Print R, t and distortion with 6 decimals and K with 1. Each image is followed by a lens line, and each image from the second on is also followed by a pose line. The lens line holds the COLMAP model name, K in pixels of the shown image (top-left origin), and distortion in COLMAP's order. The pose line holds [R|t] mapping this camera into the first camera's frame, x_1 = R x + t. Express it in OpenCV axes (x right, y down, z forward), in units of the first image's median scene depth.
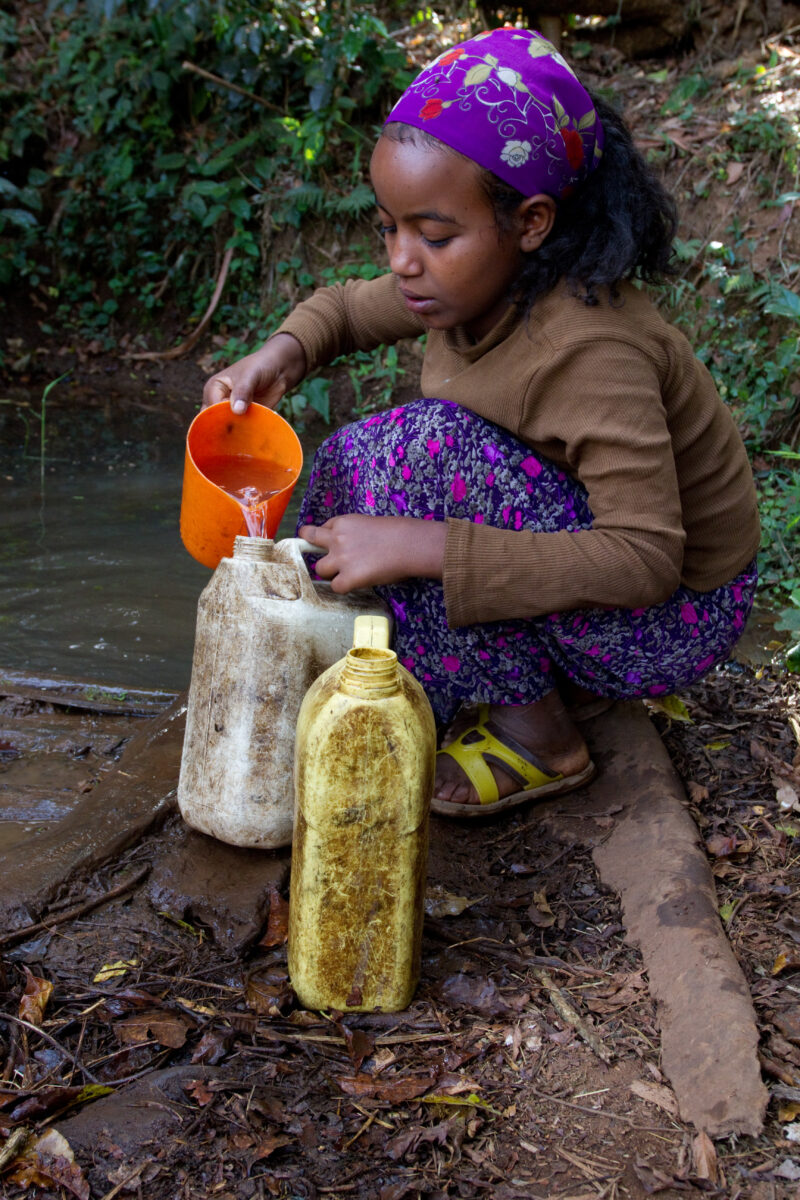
lens RADIAL K [[1291.1, 0, 383.2], [0, 1291.1, 578.9], [0, 0, 1]] dist [-0.032428, 0.020621]
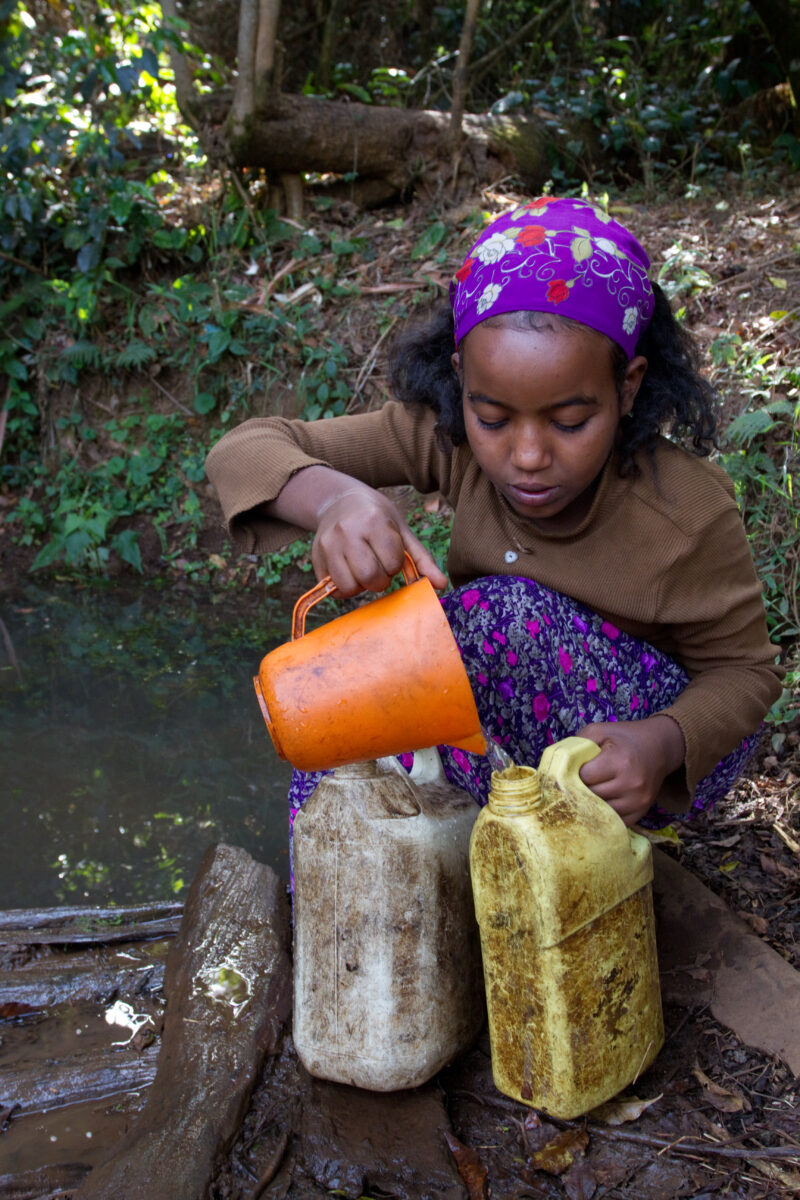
lens RADIAL K [[1192.6, 0, 400.0], [0, 1192.6, 600.0], [0, 0, 1]] dist [-0.097540, 0.132424]
pose [[0.959867, -0.117559, 0.254626, -0.196530], [0.133351, 0.990019, -0.045611, -0.069052], [-0.246723, 0.077736, 0.965963, 0.122526]]
